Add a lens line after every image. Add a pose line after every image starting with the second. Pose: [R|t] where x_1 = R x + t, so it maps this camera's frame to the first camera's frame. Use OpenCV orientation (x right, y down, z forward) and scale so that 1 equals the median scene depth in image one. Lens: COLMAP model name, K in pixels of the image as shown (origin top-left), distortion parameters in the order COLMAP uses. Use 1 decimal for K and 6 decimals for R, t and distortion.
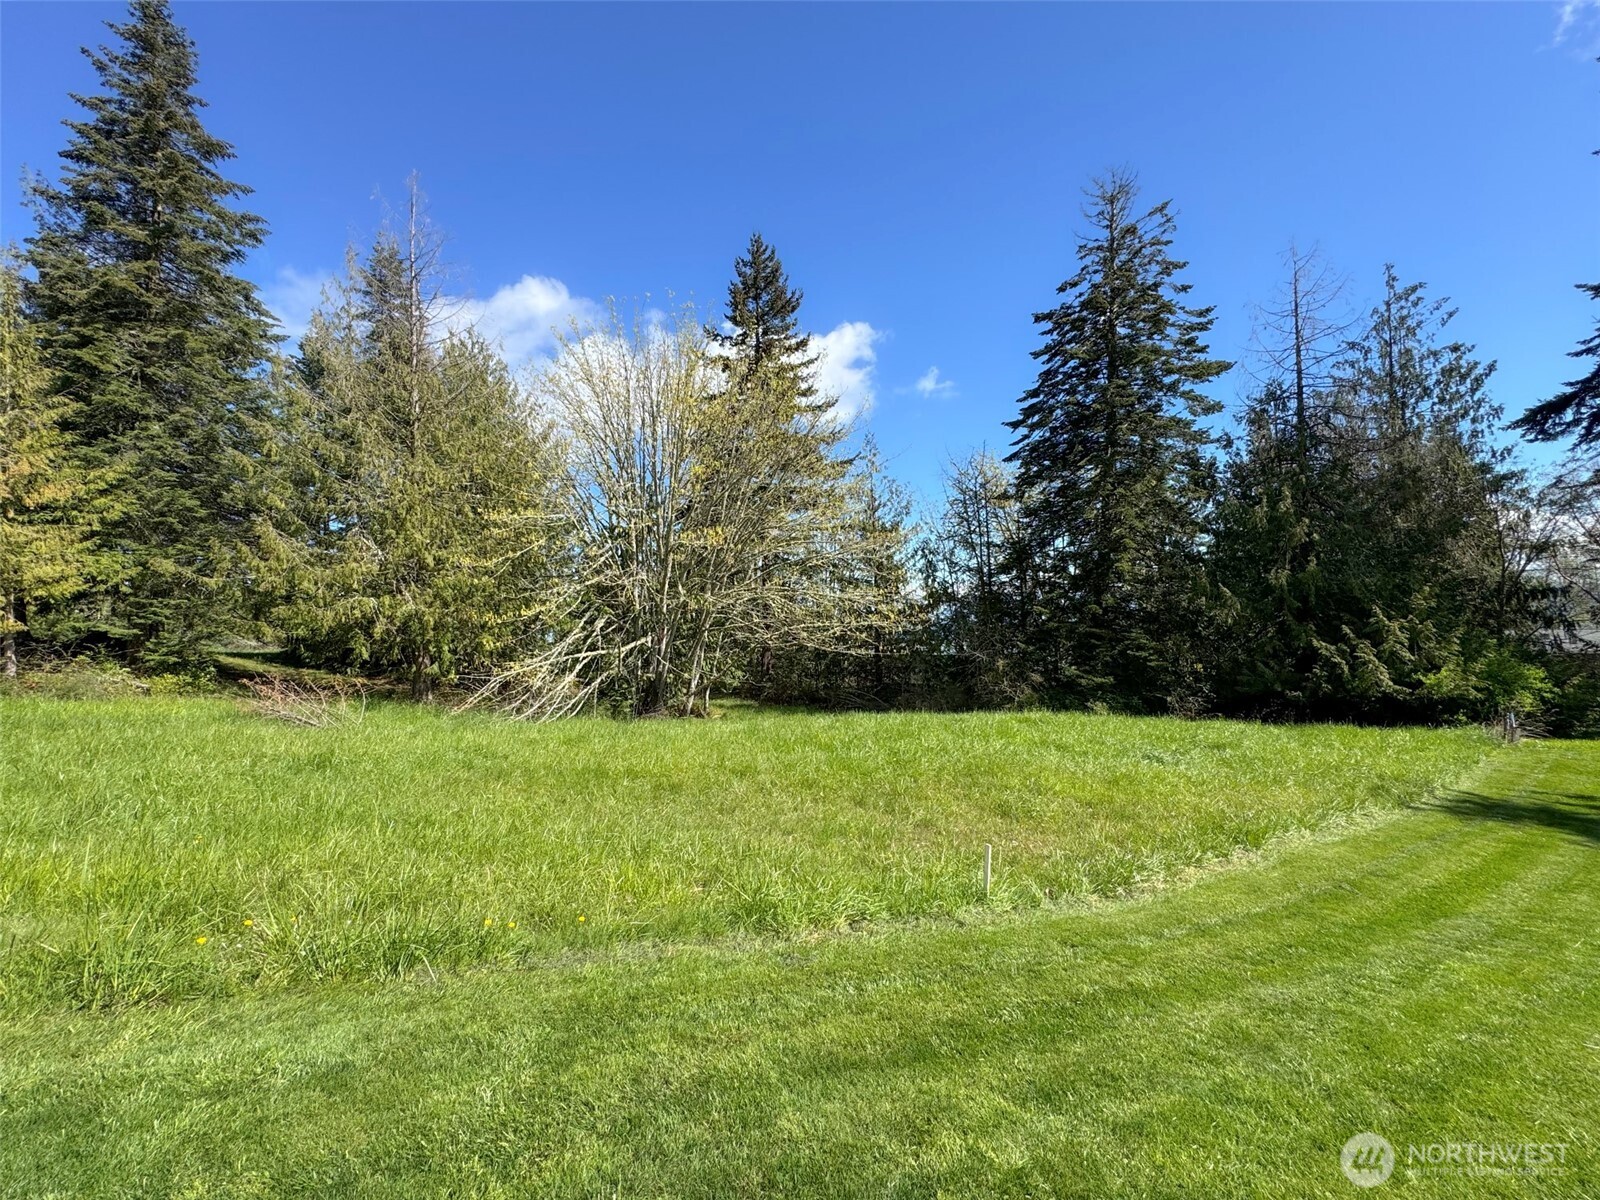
lens RADIAL K [[635.6, 0, 800.0], [0, 635.6, 600.0], [0, 0, 1]] dist [-0.001973, 0.000233]
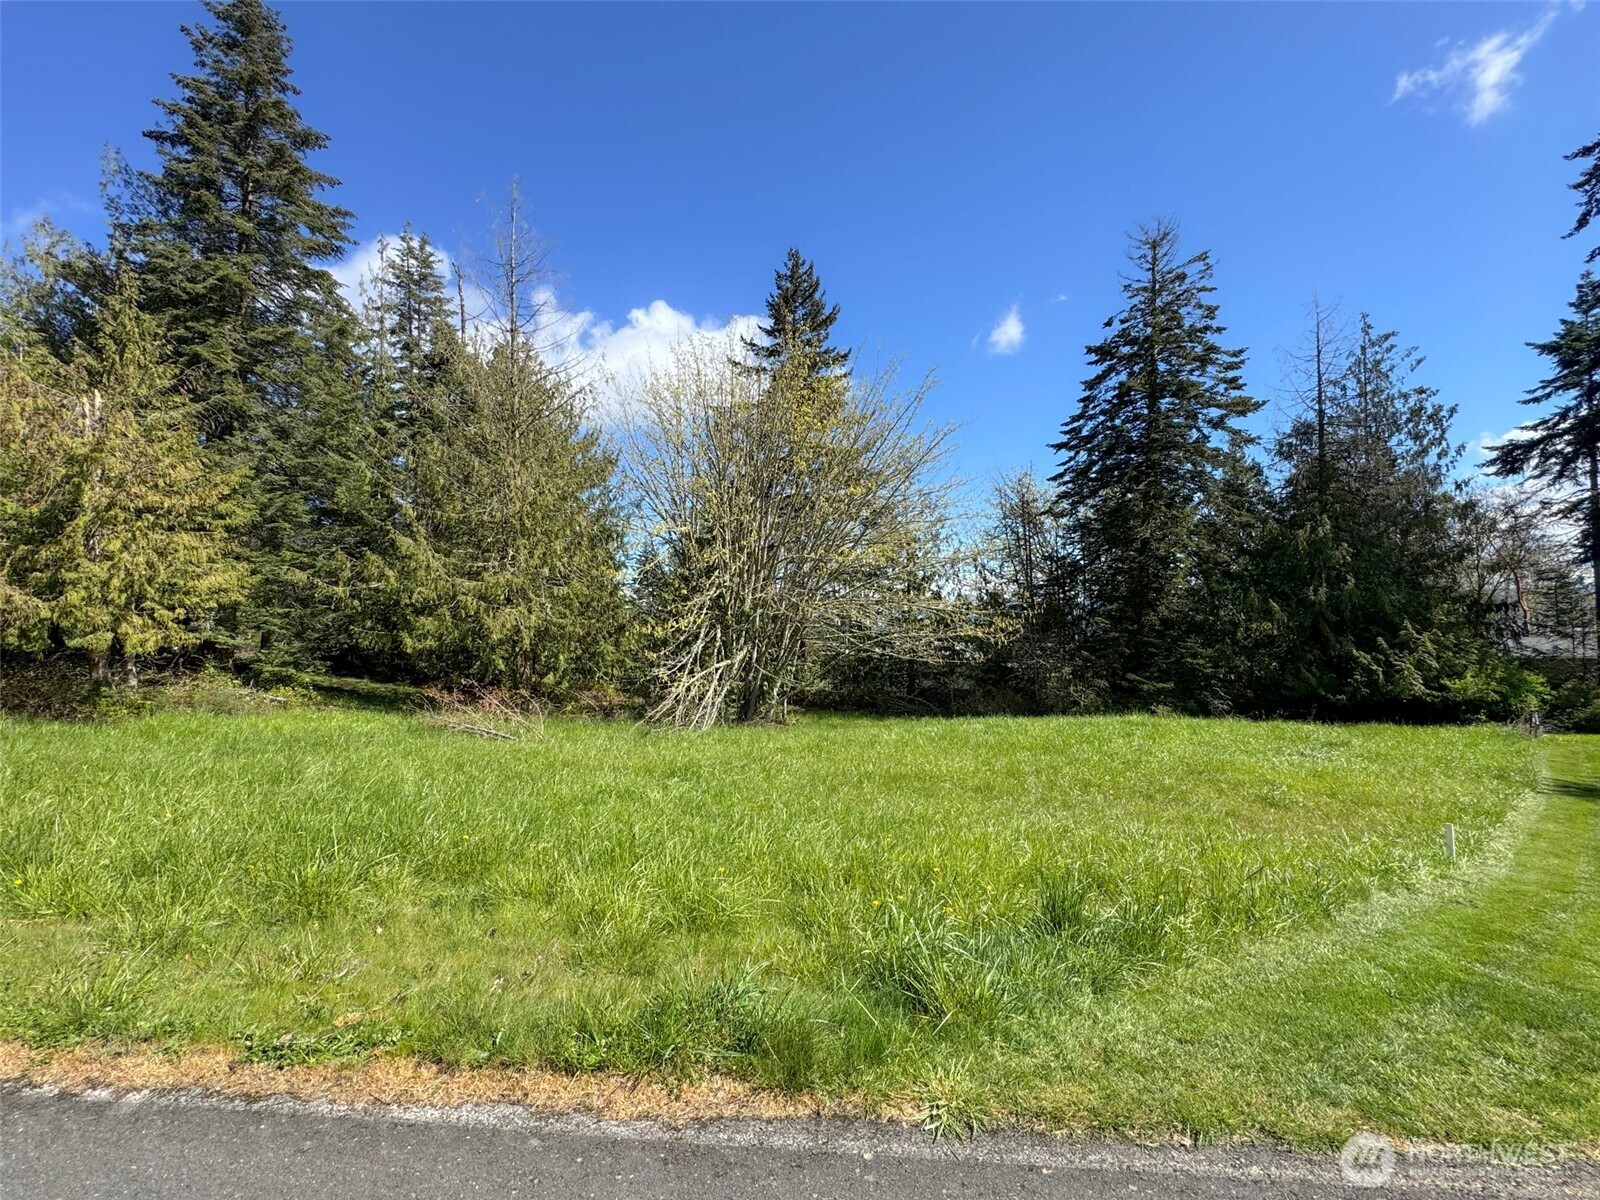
lens RADIAL K [[635.6, 0, 800.0], [0, 635.6, 600.0], [0, 0, 1]] dist [-0.001973, 0.000233]
pose [[0.994908, 0.007524, 0.100504, -0.249281], [-0.007460, 0.999972, -0.001011, -0.015088], [-0.100509, 0.000256, 0.994936, -0.030100]]
